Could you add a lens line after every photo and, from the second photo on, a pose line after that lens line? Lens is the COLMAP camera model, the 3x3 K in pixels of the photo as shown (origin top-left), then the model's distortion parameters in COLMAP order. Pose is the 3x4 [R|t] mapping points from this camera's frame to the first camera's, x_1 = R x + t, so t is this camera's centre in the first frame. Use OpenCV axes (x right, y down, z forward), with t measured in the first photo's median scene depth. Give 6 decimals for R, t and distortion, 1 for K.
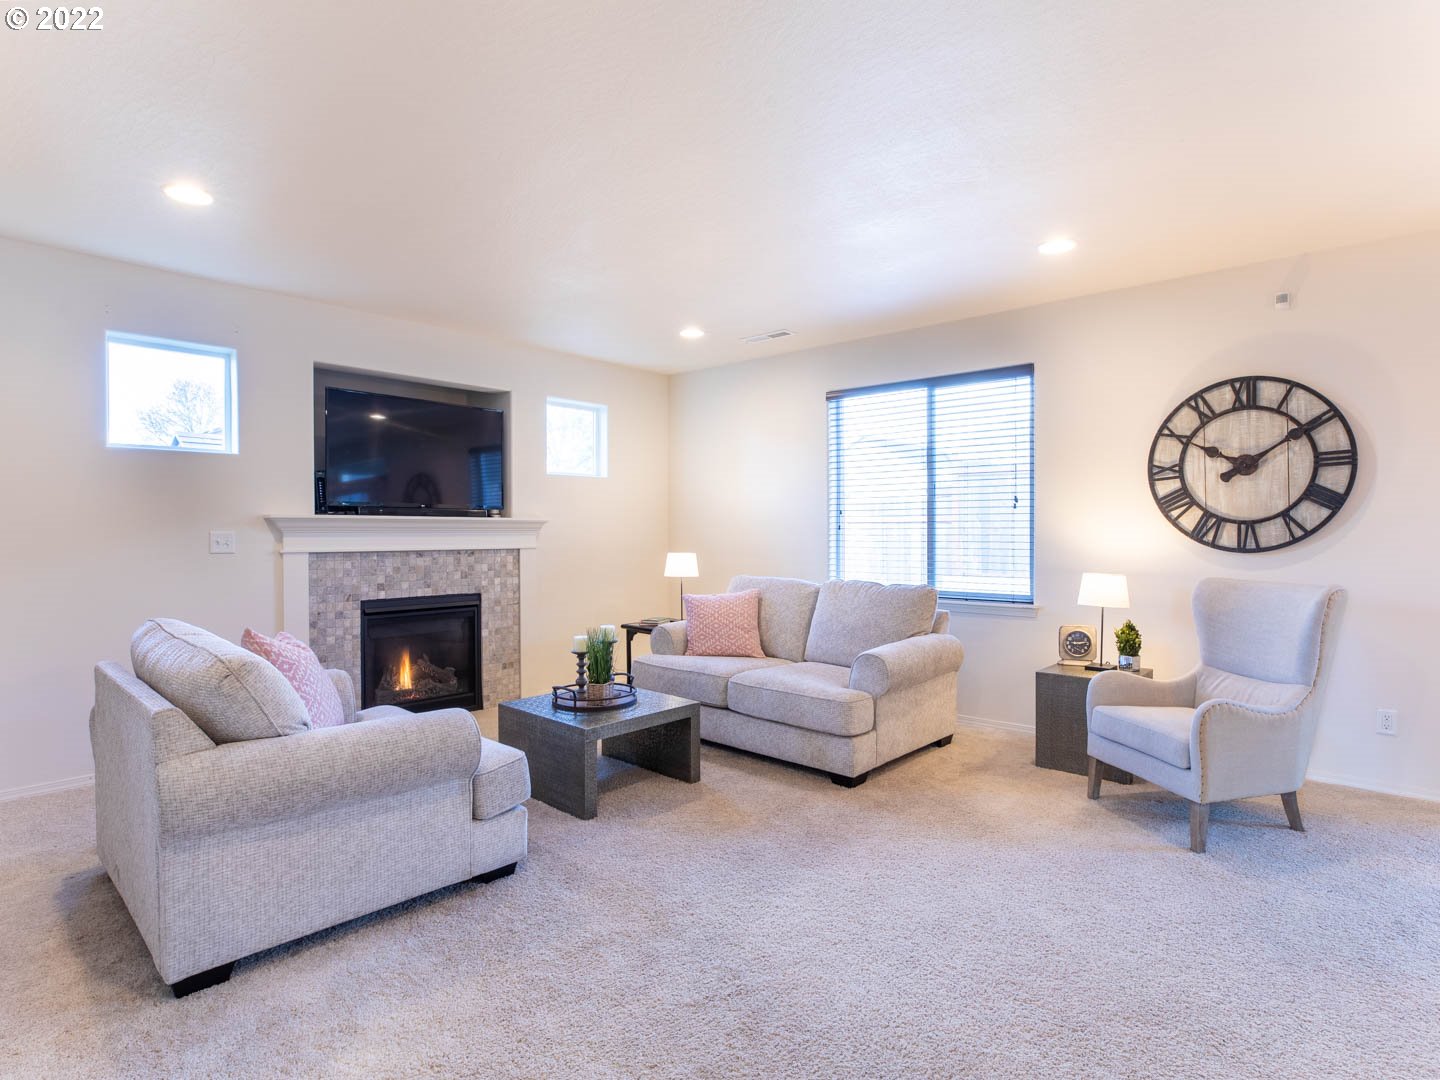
lens RADIAL K [[733.4, 0, 722.3], [0, 733.4, 538.1], [0, 0, 1]] dist [-0.024845, 0.009689]
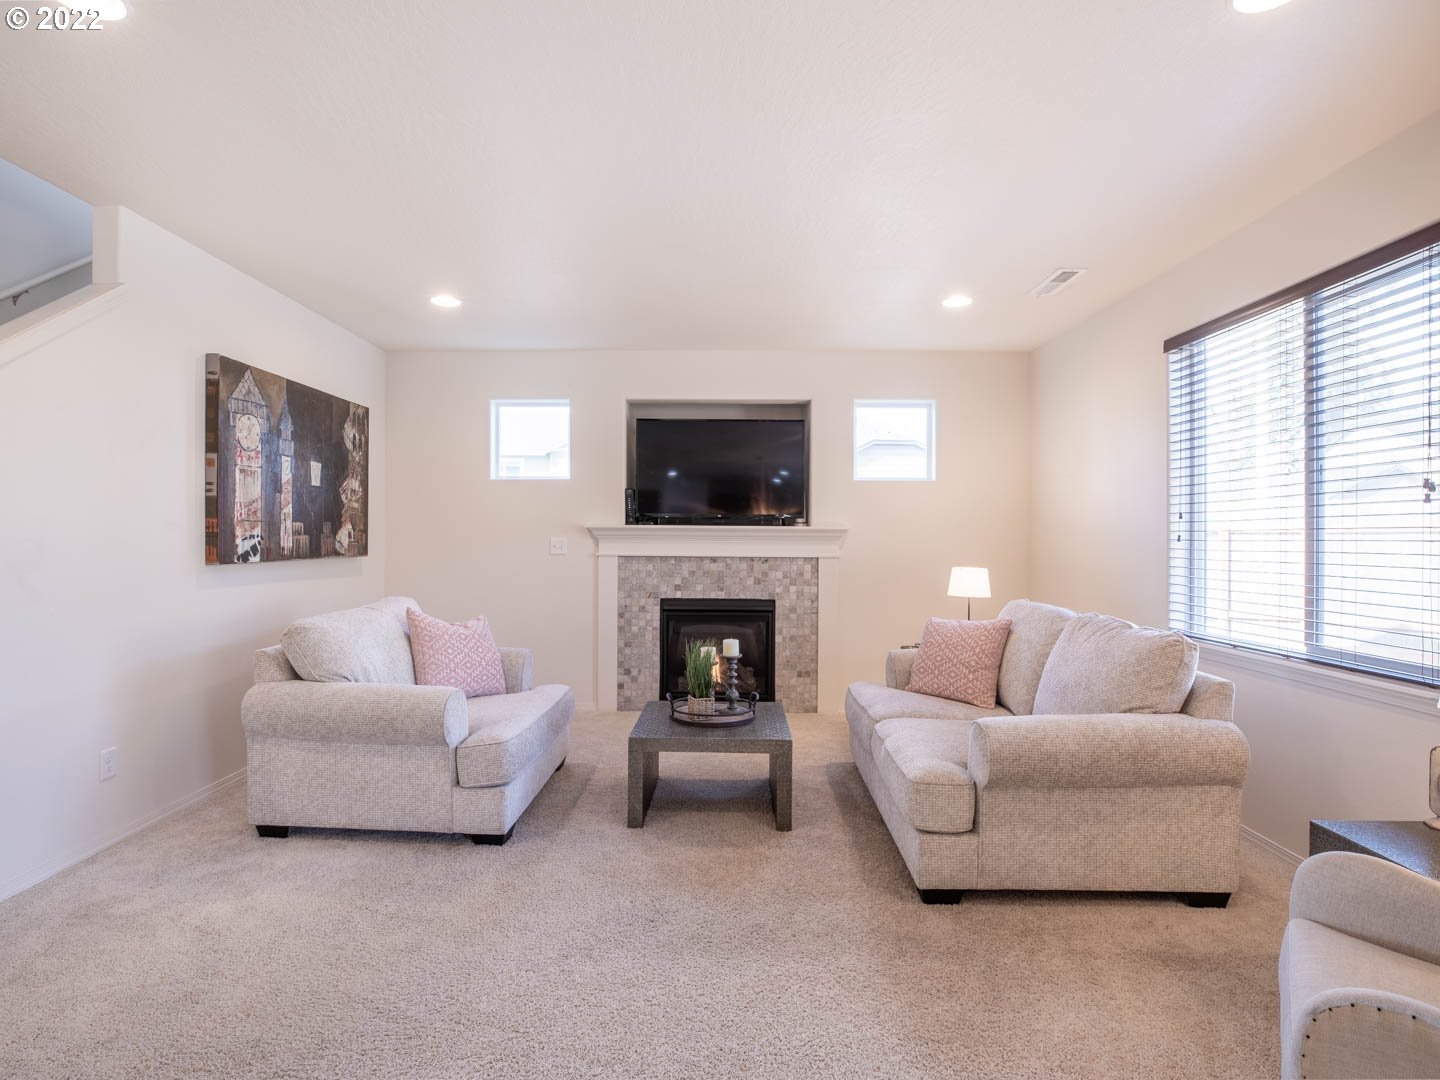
lens RADIAL K [[733.4, 0, 716.1], [0, 733.4, 535.6], [0, 0, 1]] dist [-0.024845, 0.009689]
pose [[0.660206, 0.002837, -0.751079, 0.432178], [-0.013596, 0.999874, -0.008174, -0.006041], [0.750962, 0.015608, 0.660161, 0.280340]]
